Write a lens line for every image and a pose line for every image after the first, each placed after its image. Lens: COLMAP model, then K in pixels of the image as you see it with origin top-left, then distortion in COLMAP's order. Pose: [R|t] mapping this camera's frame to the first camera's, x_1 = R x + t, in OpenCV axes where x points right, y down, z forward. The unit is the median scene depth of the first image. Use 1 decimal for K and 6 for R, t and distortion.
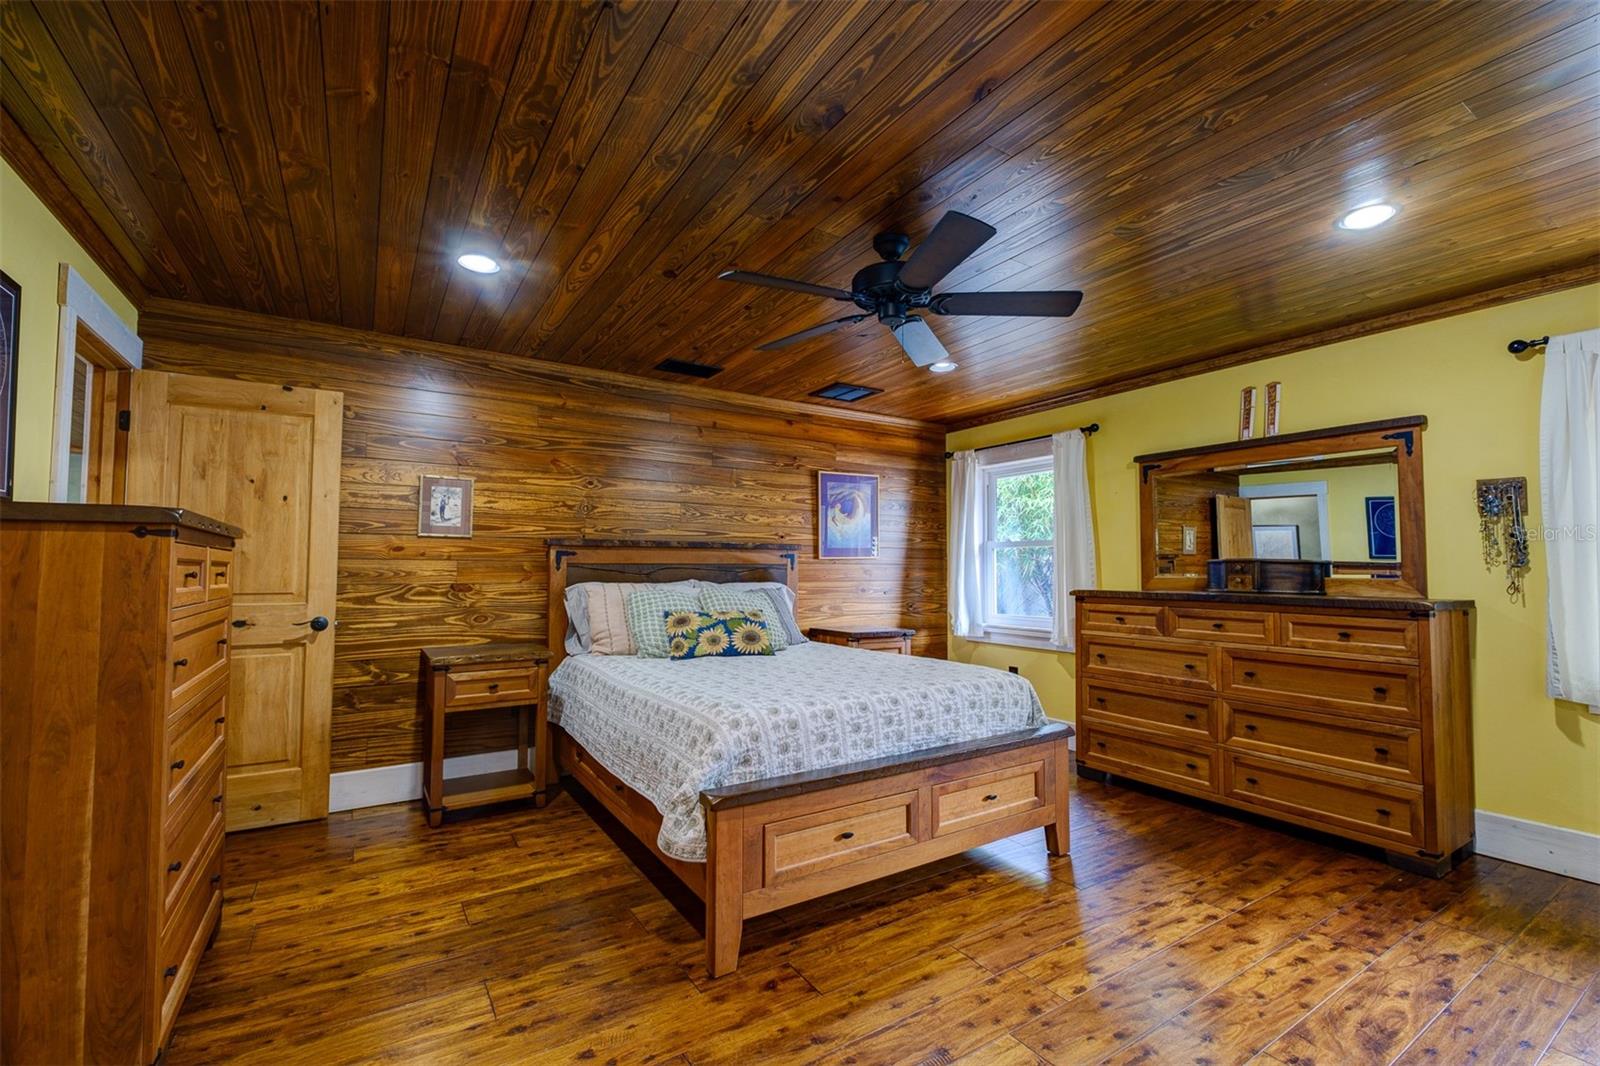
lens RADIAL K [[689.8, 0, 805.8], [0, 689.8, 536.9], [0, 0, 1]] dist [-0.002155, -0.000551]
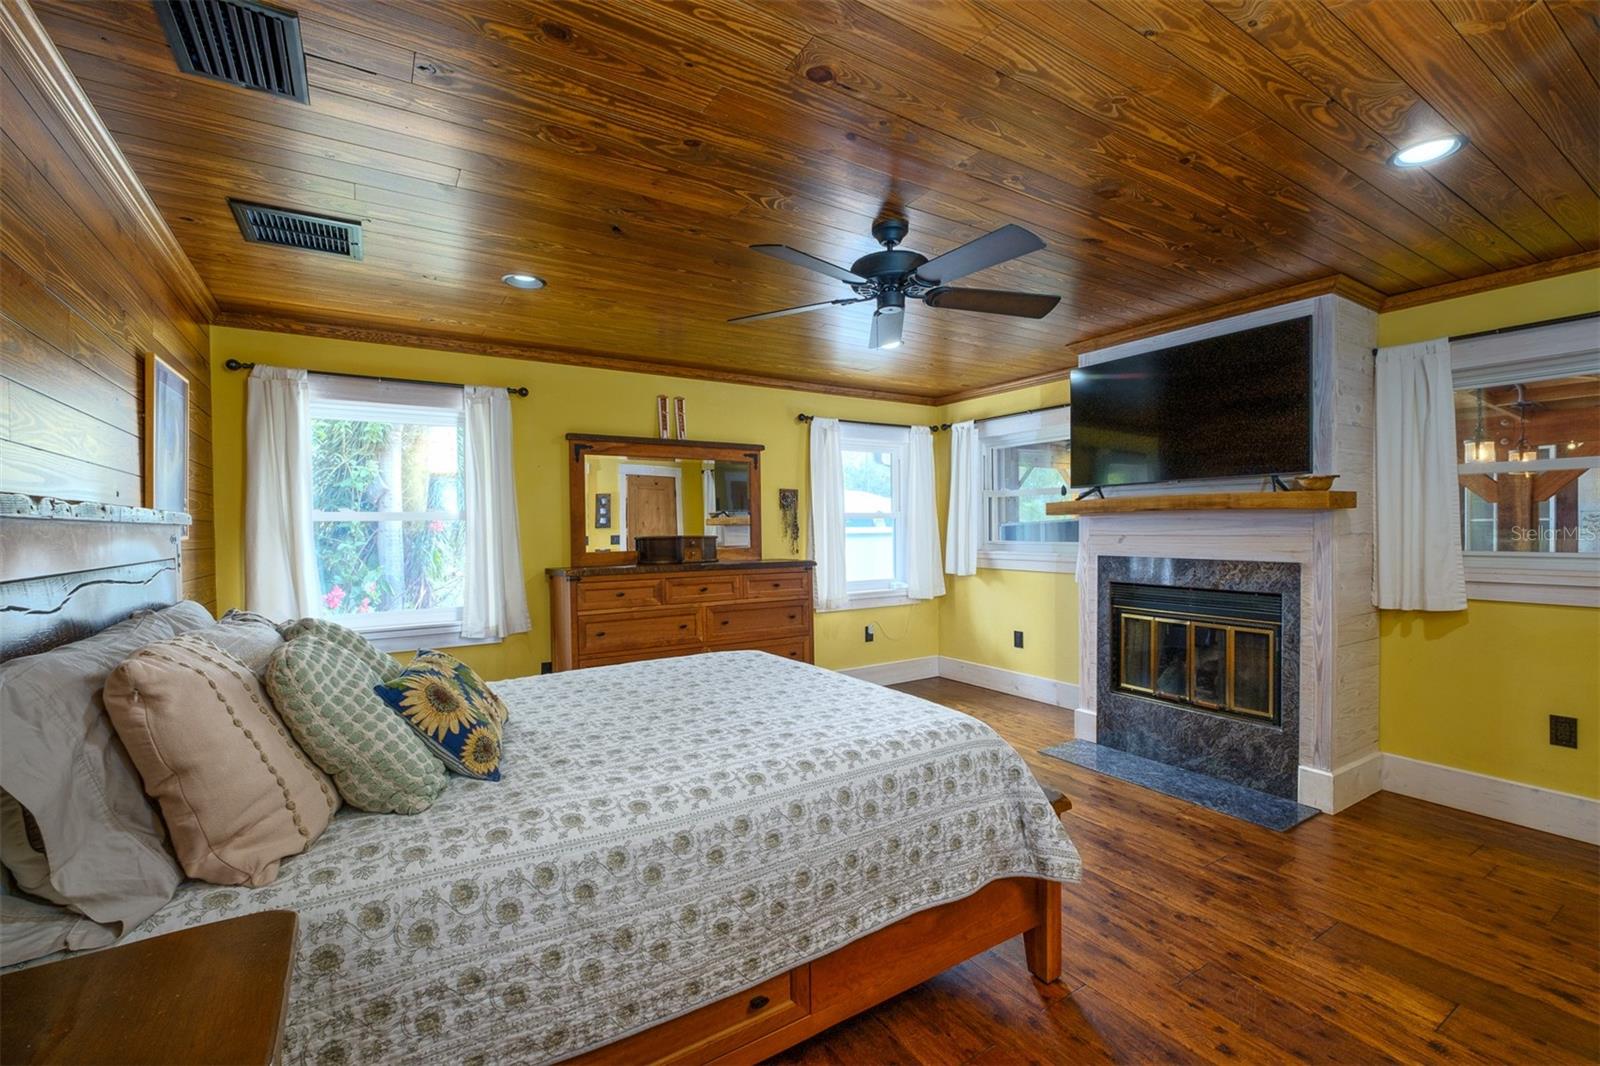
lens RADIAL K [[689.8, 0, 805.8], [0, 689.8, 536.9], [0, 0, 1]] dist [-0.002155, -0.000551]
pose [[-0.000078, -0.015128, 0.999886, -0.639117], [-0.034150, 0.999302, 0.015116, 0.008555], [-0.999417, -0.034145, -0.000595, 0.798726]]
